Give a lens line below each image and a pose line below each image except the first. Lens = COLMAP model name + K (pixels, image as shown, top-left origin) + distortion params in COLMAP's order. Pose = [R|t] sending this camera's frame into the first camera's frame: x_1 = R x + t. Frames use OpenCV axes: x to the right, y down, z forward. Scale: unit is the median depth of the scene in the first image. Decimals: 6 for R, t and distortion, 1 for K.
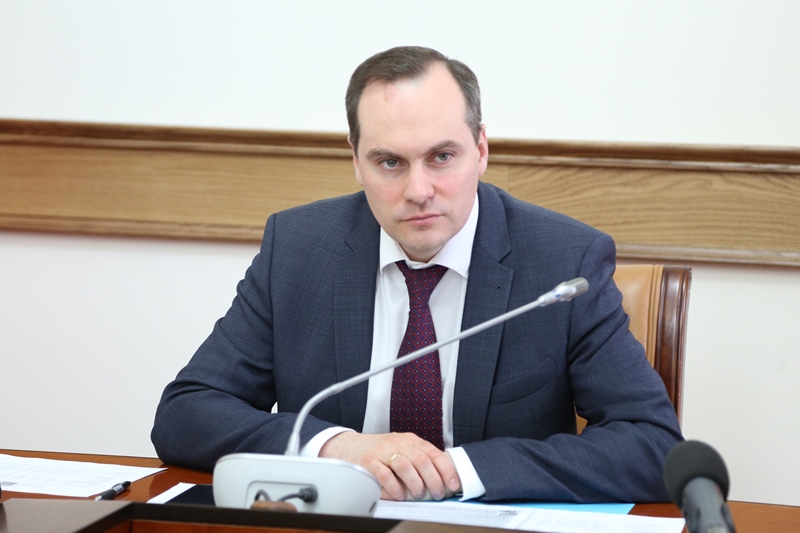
lens RADIAL K [[2450.6, 0, 403.1], [0, 2450.6, 269.9], [0, 0, 1]] dist [0.574898, 0.000000]
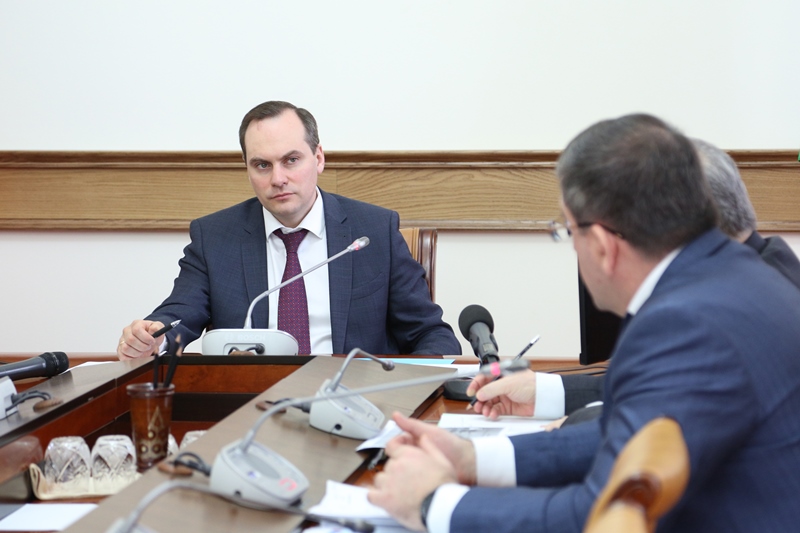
lens RADIAL K [[2450.6, 0, 401.2], [0, 2450.6, 261.4], [0, 0, 1]] dist [0.574898, 0.000000]
pose [[0.997243, -0.041999, 0.061177, -0.009669], [0.042624, 0.999051, -0.008931, 0.026476], [-0.060744, 0.011514, 0.998087, -0.449495]]
